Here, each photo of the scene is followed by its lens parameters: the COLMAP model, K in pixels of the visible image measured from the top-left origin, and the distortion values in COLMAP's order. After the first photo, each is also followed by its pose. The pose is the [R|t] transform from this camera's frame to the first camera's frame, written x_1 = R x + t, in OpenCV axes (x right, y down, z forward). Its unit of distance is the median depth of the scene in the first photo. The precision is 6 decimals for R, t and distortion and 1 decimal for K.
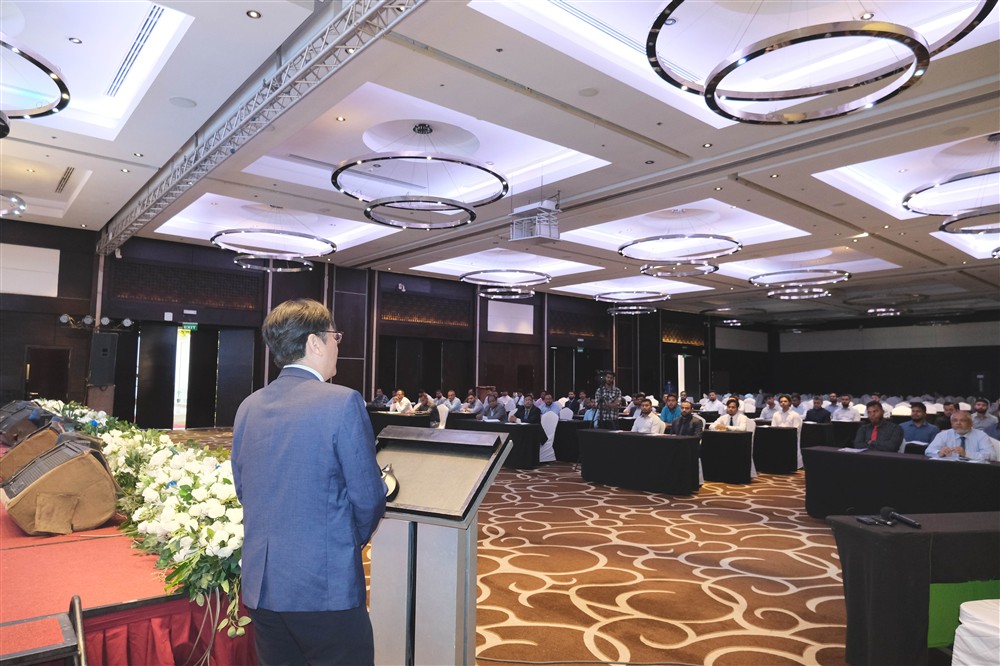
lens RADIAL K [[649.3, 0, 500.0], [0, 649.3, 333.0], [0, 0, 1]] dist [-0.006362, -0.001021]
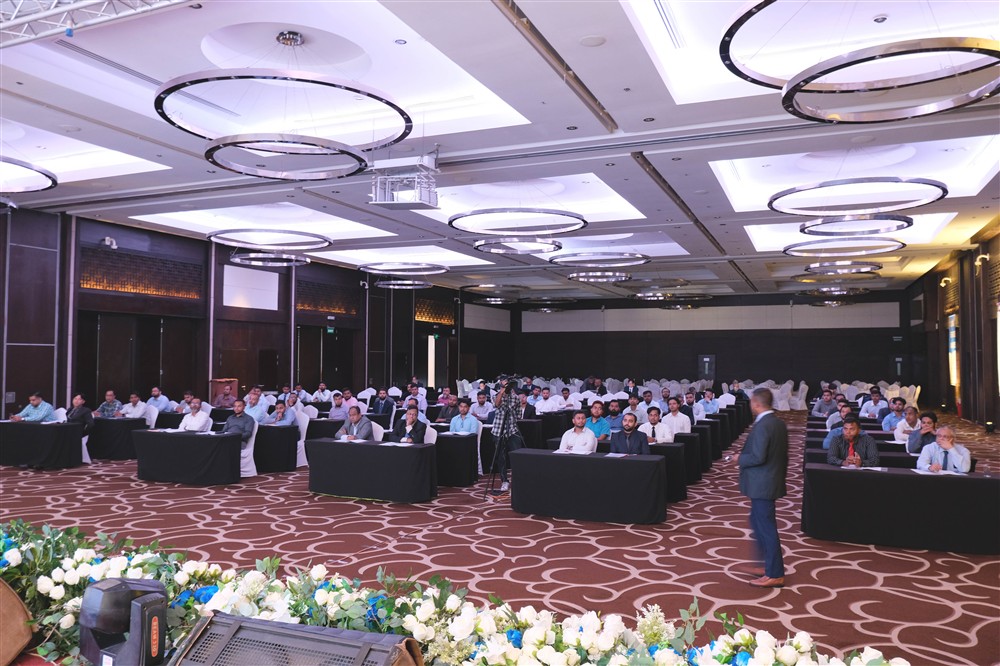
lens RADIAL K [[766.0, 0, 500.0], [0, 766.0, 333.0], [0, 0, 1]] dist [-0.009021, -0.005418]
pose [[0.892419, 0.008115, 0.451135, -0.126328], [-0.028559, 0.998849, 0.038528, -0.013961], [-0.450303, -0.047267, 0.891624, 0.061227]]
